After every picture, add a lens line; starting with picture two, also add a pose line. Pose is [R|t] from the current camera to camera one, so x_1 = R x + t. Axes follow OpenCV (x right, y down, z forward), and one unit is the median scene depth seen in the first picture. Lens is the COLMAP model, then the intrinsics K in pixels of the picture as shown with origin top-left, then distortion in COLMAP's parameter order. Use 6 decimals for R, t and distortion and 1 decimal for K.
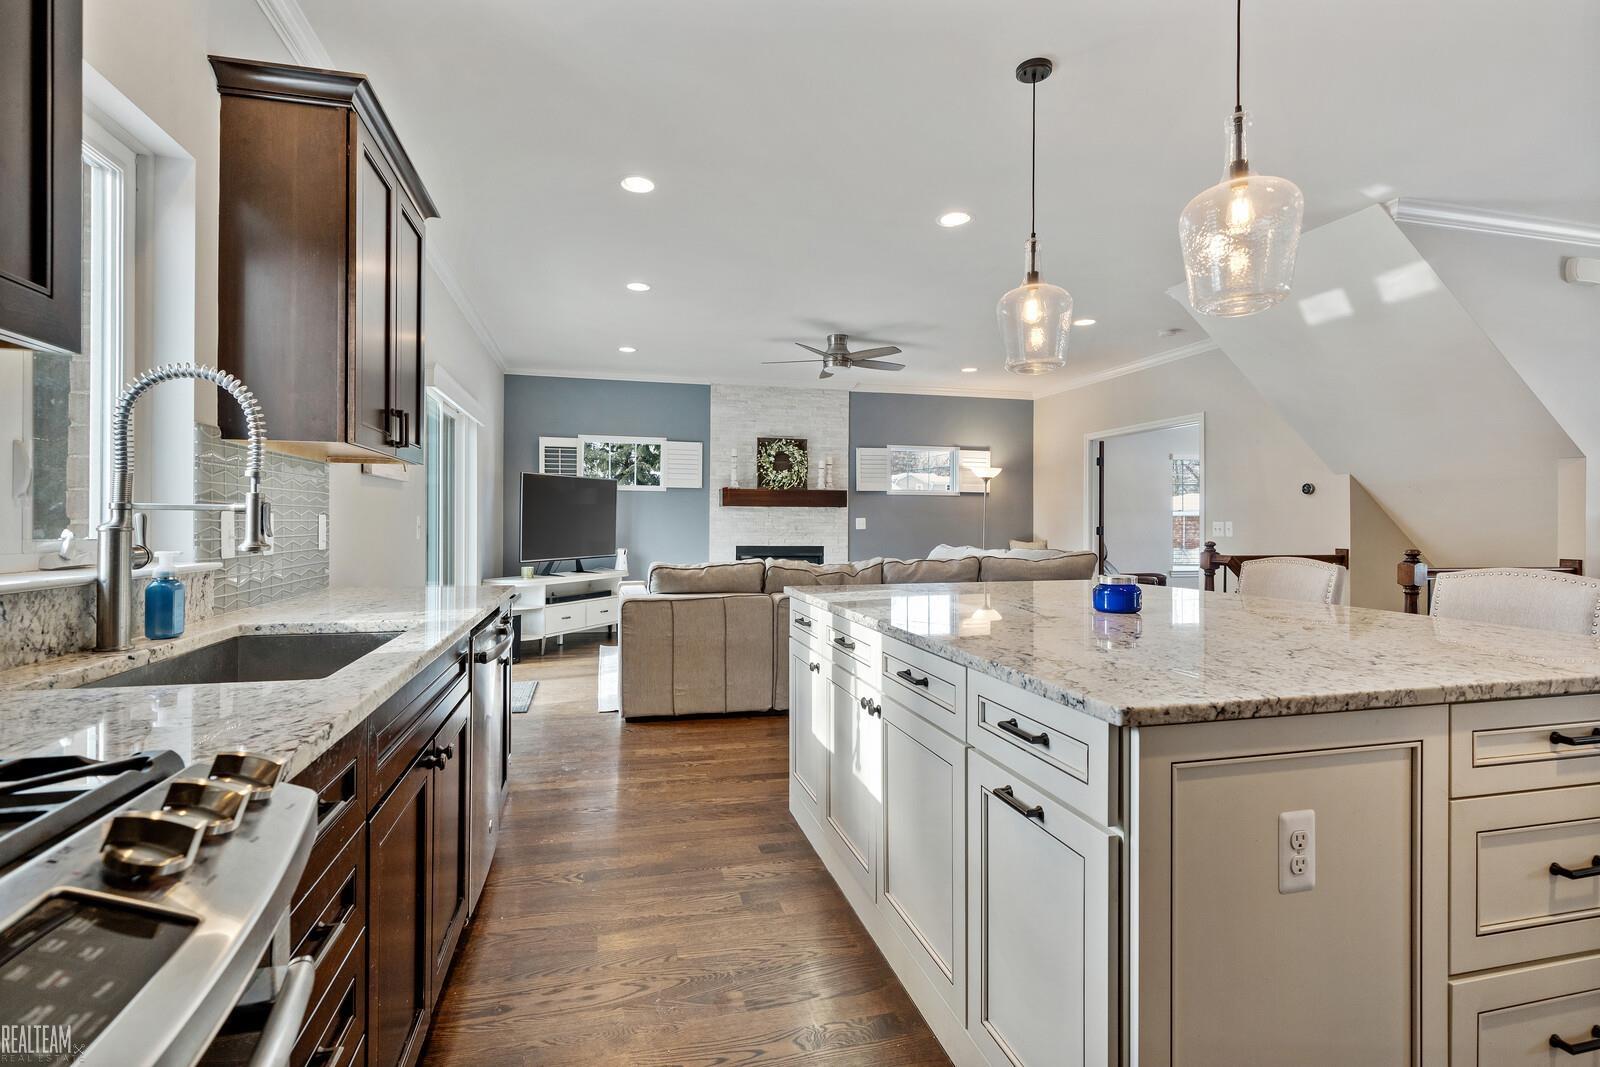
lens RADIAL K [[766.3, 0, 800.0], [0, 766.3, 533.5], [0, 0, 1]] dist [-0.003877, -0.001460]
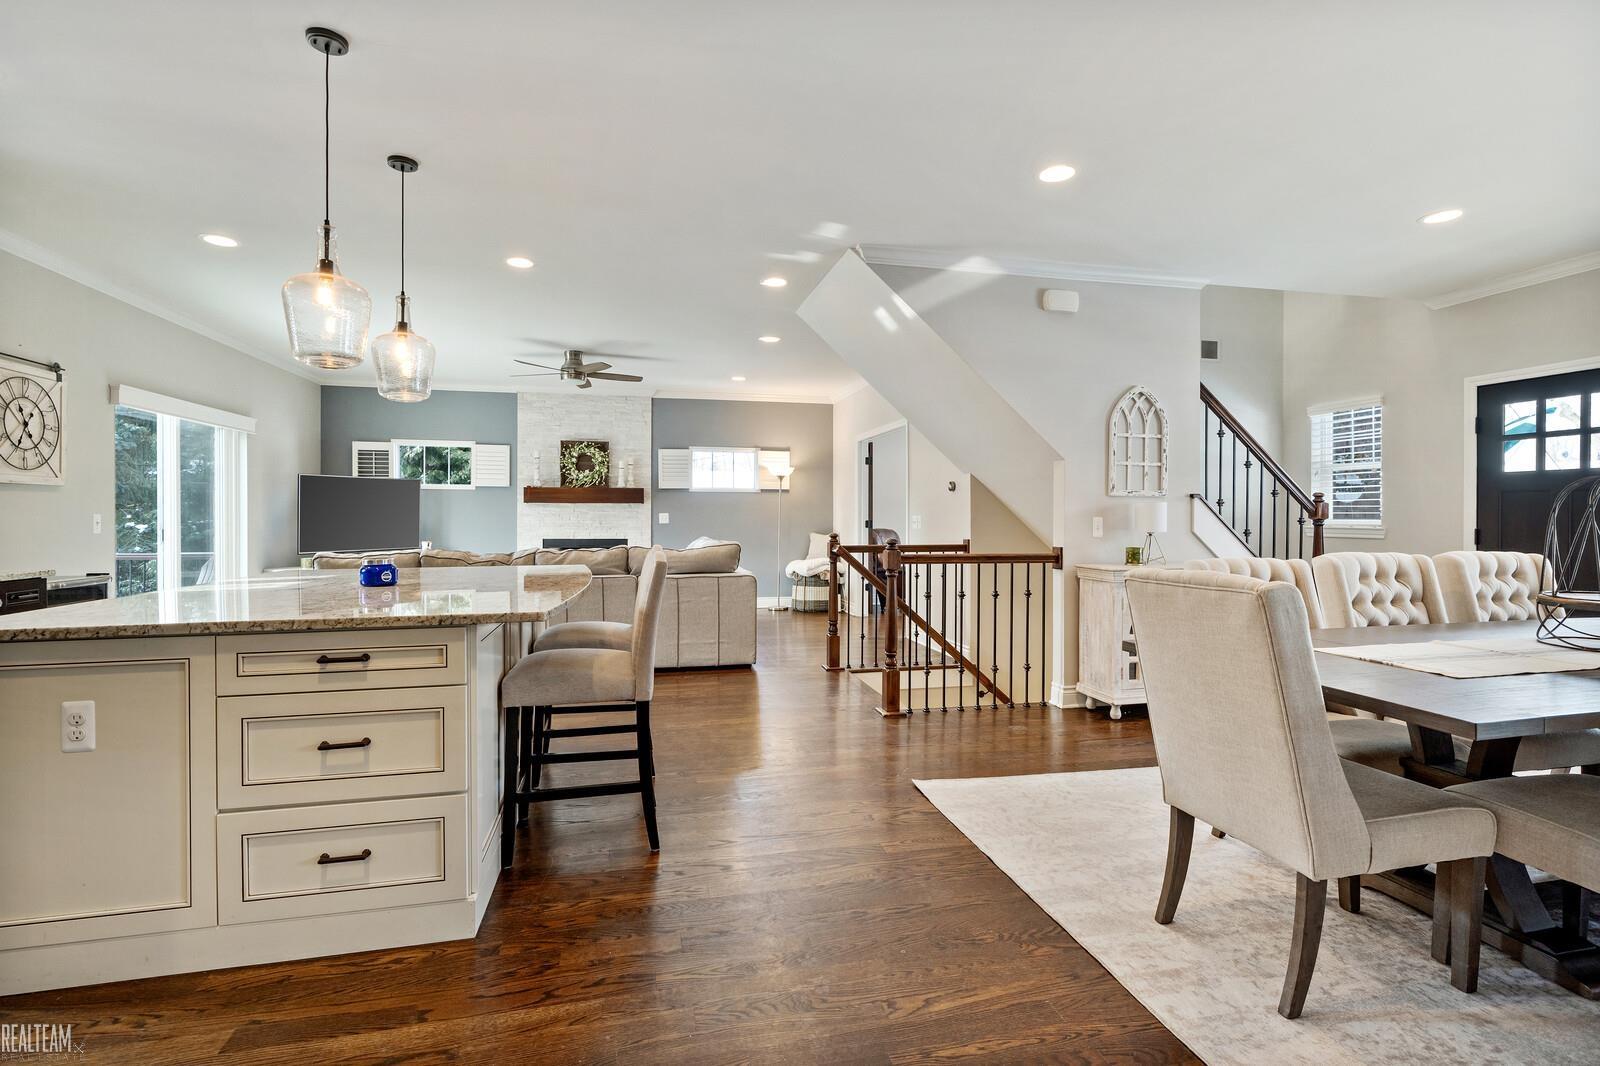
lens RADIAL K [[748.4, 0, 800.0], [0, 748.4, 533.0], [0, 0, 1]] dist [0.003356, 0.000366]
pose [[0.999897, -0.003610, -0.013877, 0.305275], [0.003711, 0.999967, 0.007219, 0.001302], [0.013850, -0.007270, 0.999878, -0.074747]]
